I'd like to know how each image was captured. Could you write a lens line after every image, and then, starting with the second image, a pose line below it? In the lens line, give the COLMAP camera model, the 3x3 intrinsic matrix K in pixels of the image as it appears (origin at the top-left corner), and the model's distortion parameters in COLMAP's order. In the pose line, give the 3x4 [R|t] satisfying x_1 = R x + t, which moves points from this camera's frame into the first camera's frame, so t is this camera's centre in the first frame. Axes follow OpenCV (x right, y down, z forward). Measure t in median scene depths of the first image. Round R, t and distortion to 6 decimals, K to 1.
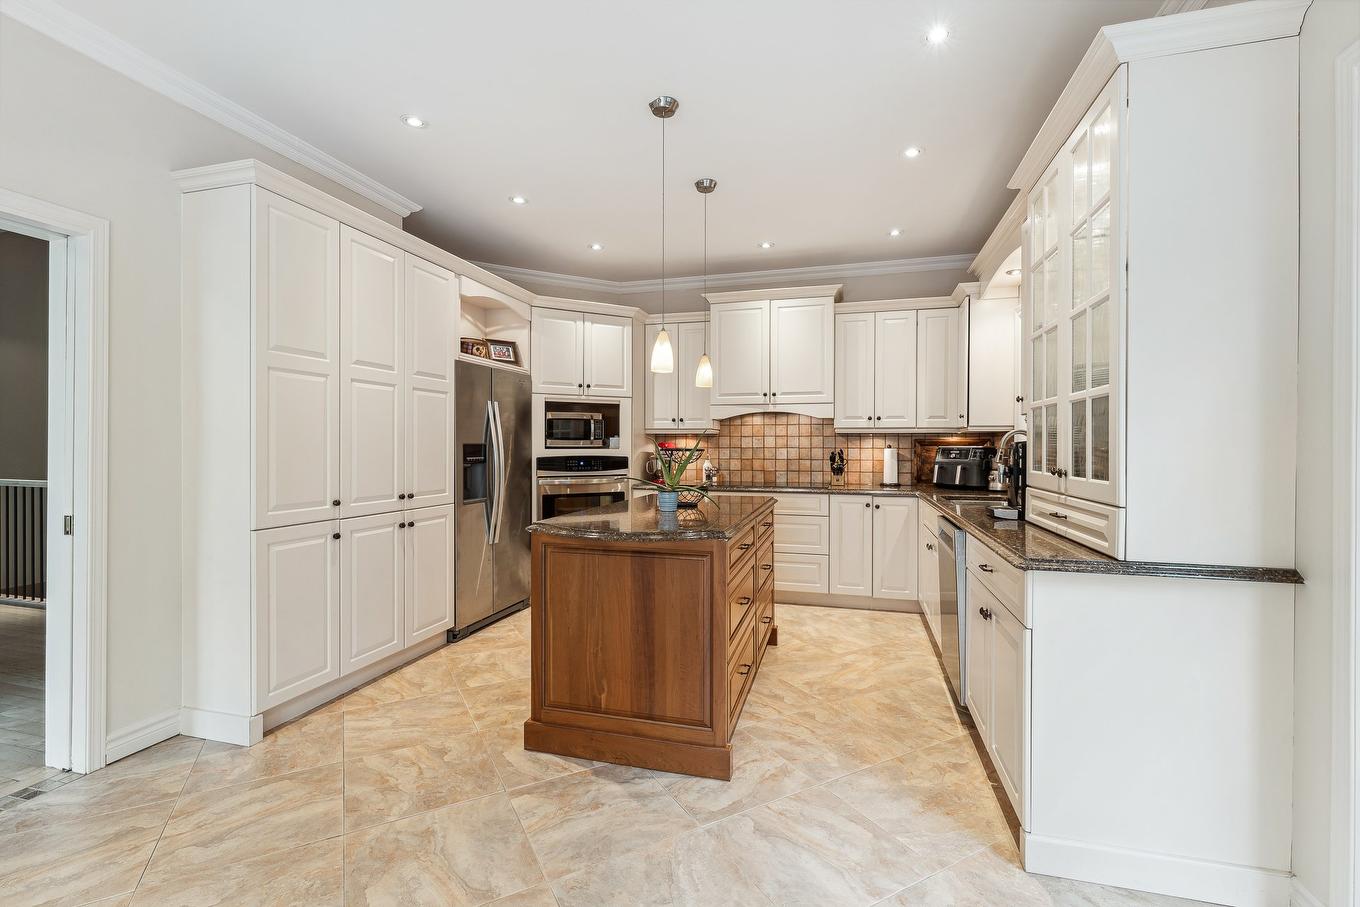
lens RADIAL K [[599.7, 0, 674.9], [0, 599.7, 447.0], [0, 0, 1]] dist [-0.001292, 0.001179]
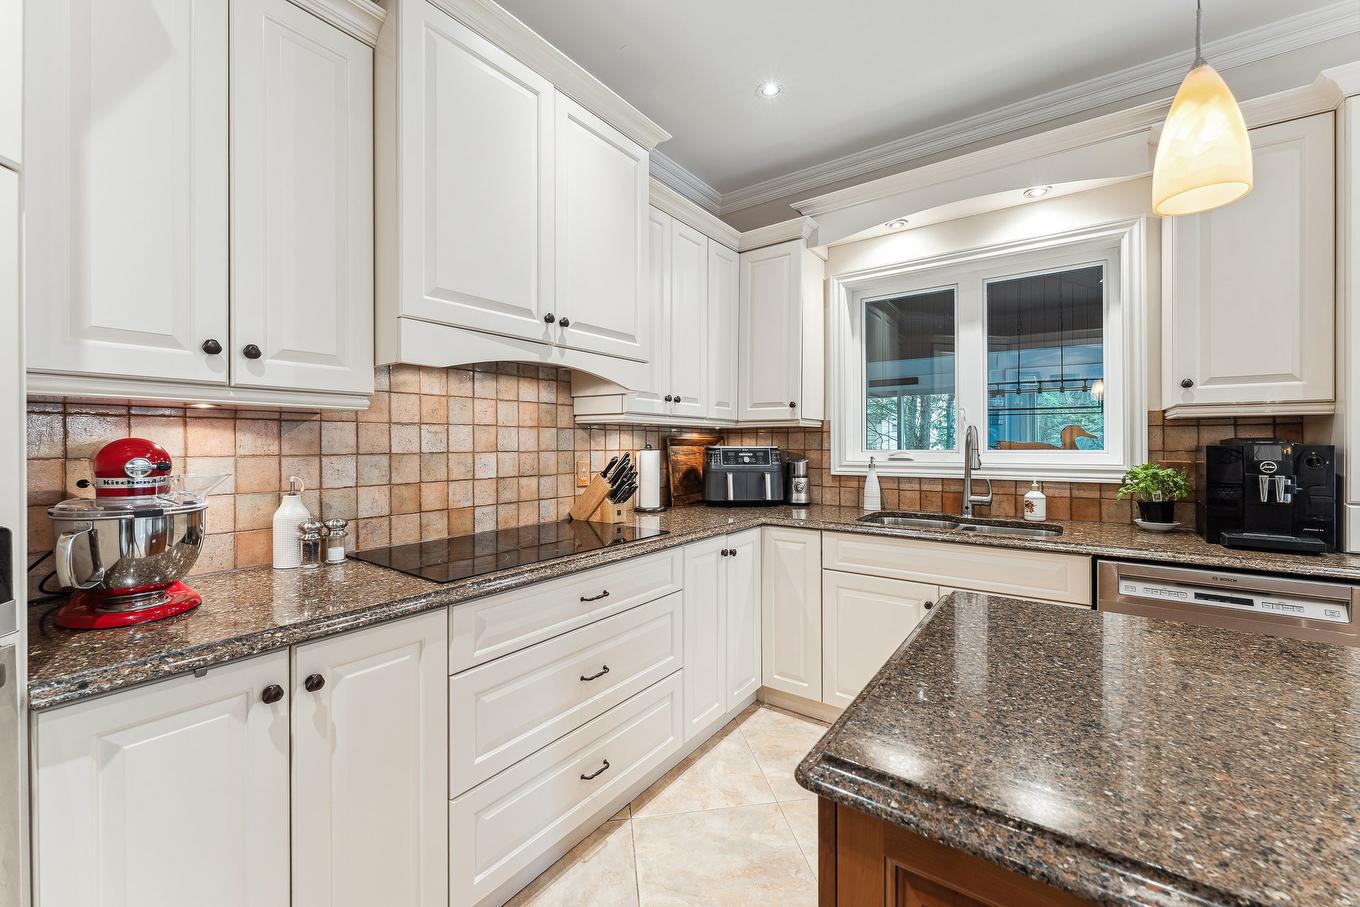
lens RADIAL K [[542.2, 0, 678.1], [0, 542.2, 443.2], [0, 0, 1]] dist [0.002052, -0.000210]
pose [[0.345917, -0.002773, 0.938261, -0.204315], [0.002533, 0.999995, 0.002021, -0.007842], [-0.938262, 0.001677, 0.345923, 1.053567]]
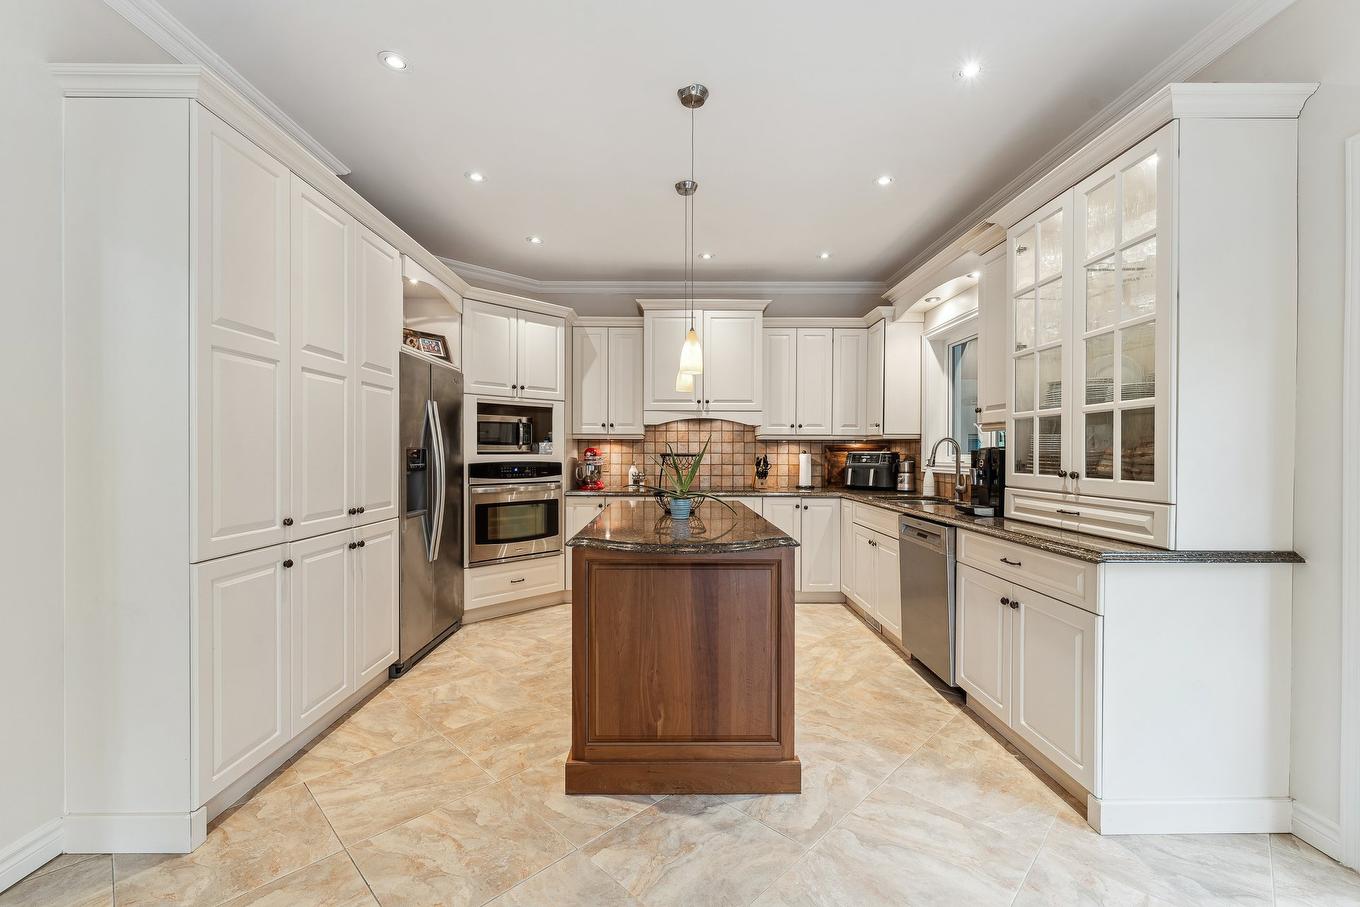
lens RADIAL K [[568.6, 0, 674.9], [0, 568.6, 453.7], [0, 0, 1]] dist [-0.000721, 0.000664]
pose [[0.959379, -0.000126, 0.282119, -0.216782], [-0.000332, 0.999999, 0.001577, 0.000756], [-0.282119, -0.001607, 0.959378, 0.099084]]
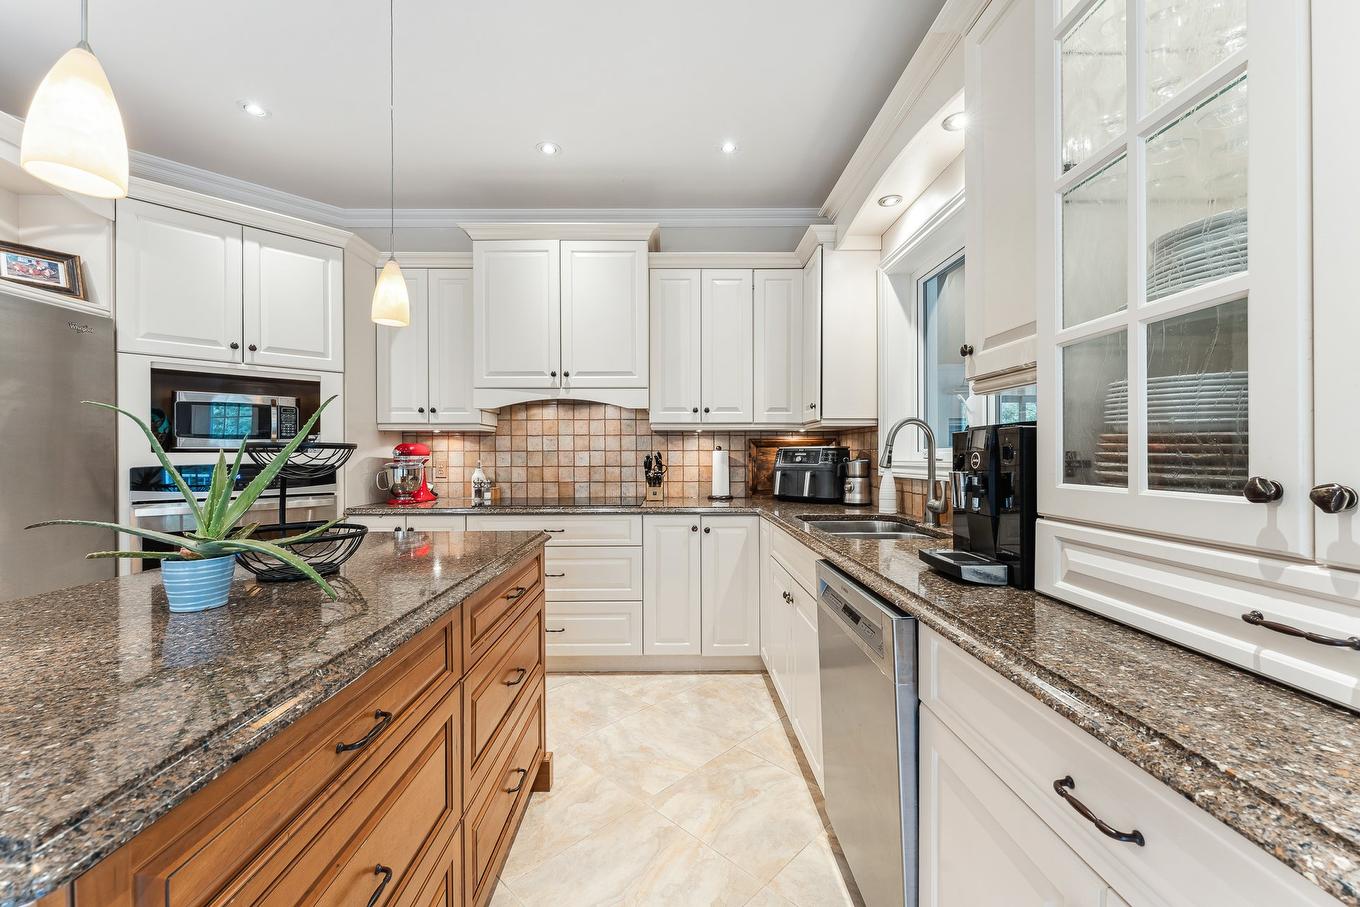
lens RADIAL K [[542.2, 0, 673.8], [0, 542.2, 453.8], [0, 0, 1]] dist [0.002052, -0.000210]
pose [[0.958396, -0.004928, 0.285399, 0.137046], [0.005970, 0.999978, -0.002783, 0.011062], [-0.285379, 0.004371, 0.958405, 0.465868]]
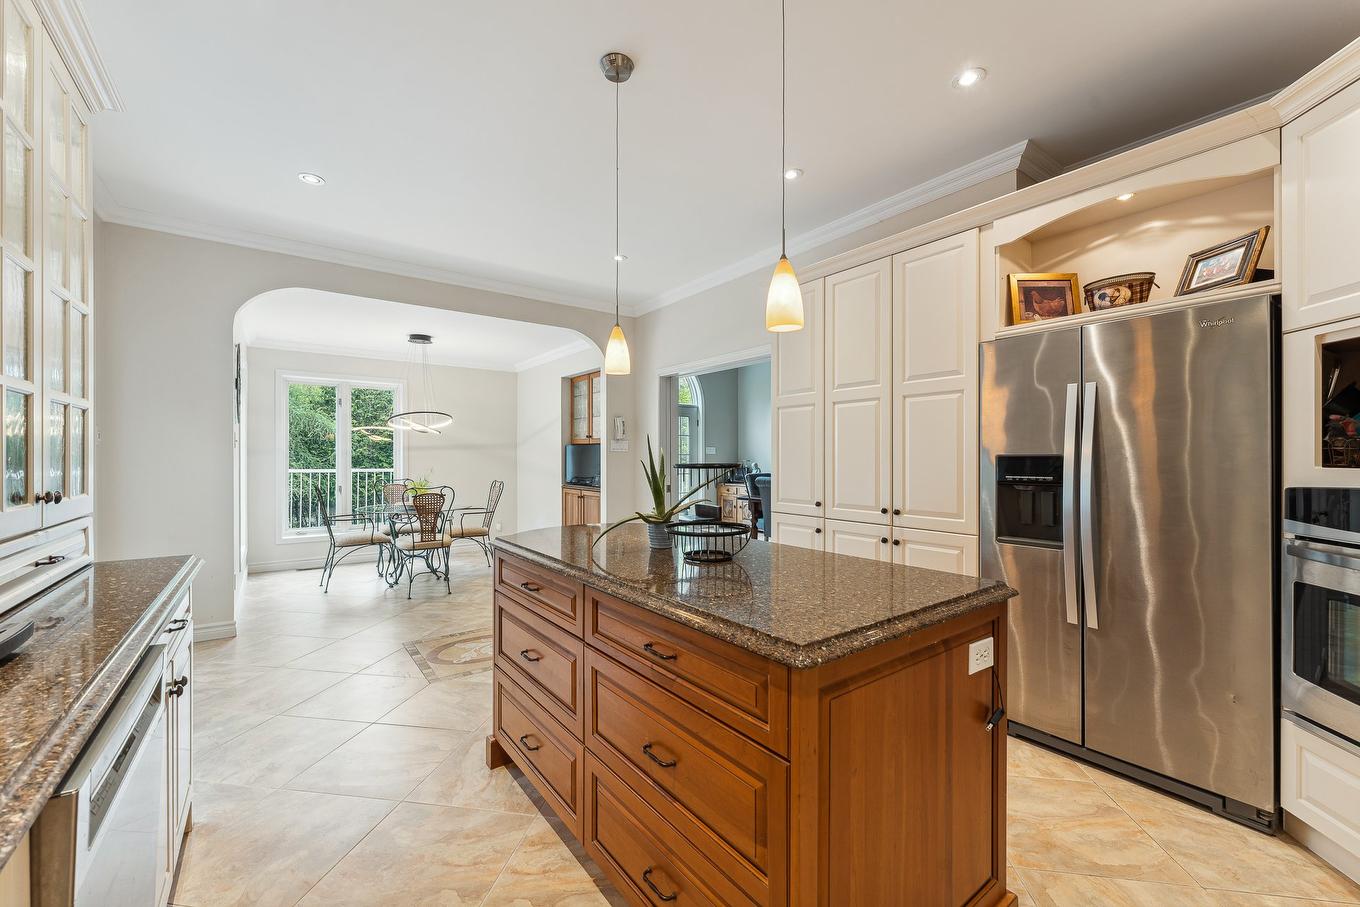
lens RADIAL K [[542.2, 0, 674.9], [0, 542.2, 458.9], [0, 0, 1]] dist [0.002052, -0.000210]
pose [[-0.604868, 0.001265, -0.796324, 0.398222], [-0.002987, 0.999988, 0.003858, -0.003503], [0.796320, 0.004713, -0.604858, 1.106580]]
